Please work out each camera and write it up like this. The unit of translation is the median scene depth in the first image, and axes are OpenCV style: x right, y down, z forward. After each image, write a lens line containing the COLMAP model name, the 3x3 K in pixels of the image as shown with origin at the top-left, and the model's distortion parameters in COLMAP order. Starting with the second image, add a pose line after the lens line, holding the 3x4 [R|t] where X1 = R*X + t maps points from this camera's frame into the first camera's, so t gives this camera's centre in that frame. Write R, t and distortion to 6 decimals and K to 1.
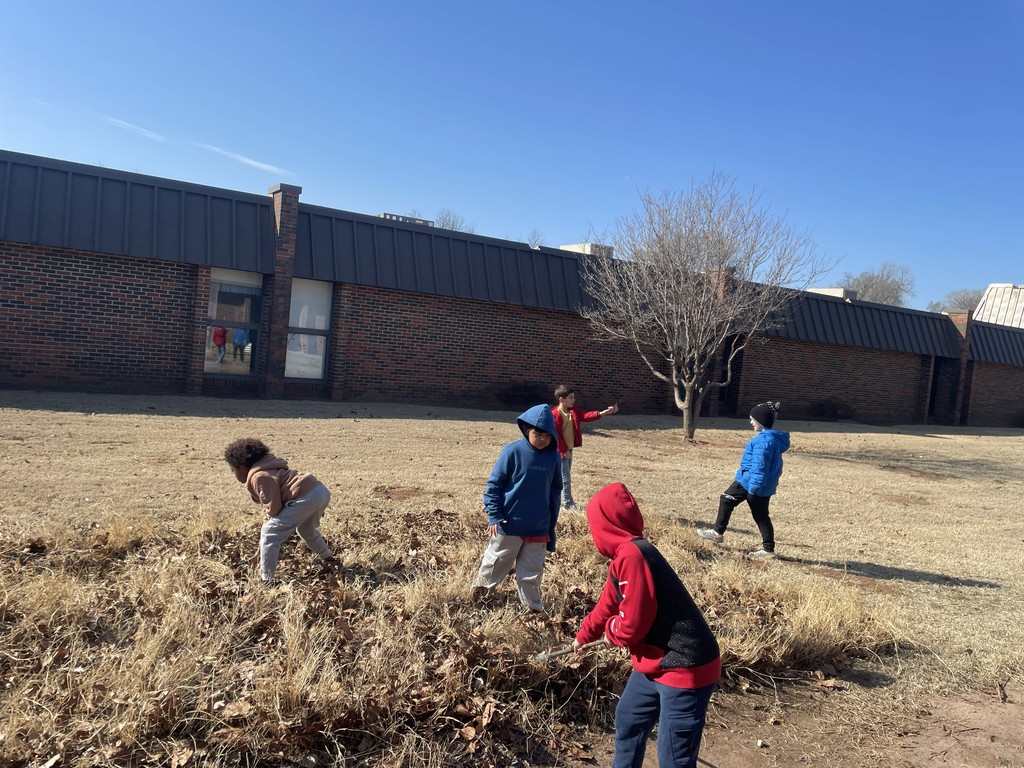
lens RADIAL K [[761.7, 0, 519.1], [0, 761.7, 384.6], [0, 0, 1]] dist [0.060651, -0.076984]
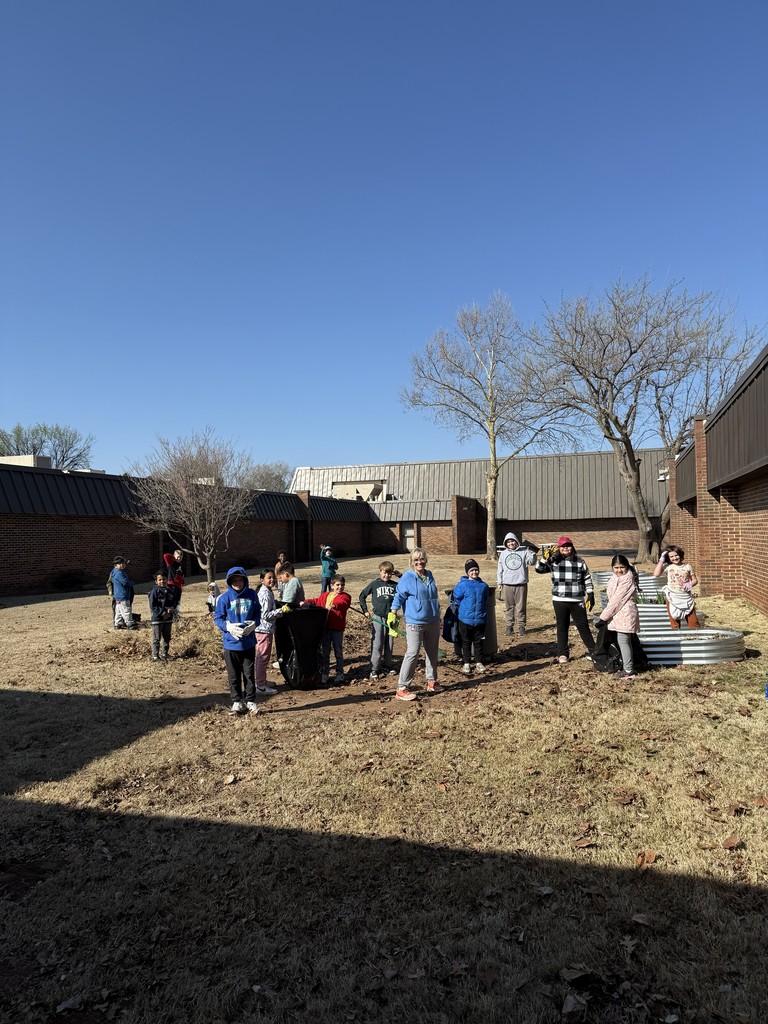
lens RADIAL K [[704.2, 0, 377.5], [0, 704.2, 523.6], [0, 0, 1]] dist [0.004397, -0.008244]
pose [[0.760873, -0.104572, 0.640419, -0.379228], [0.134138, 0.990960, 0.002443, -0.015999], [-0.634885, 0.084045, 0.768022, -0.326978]]
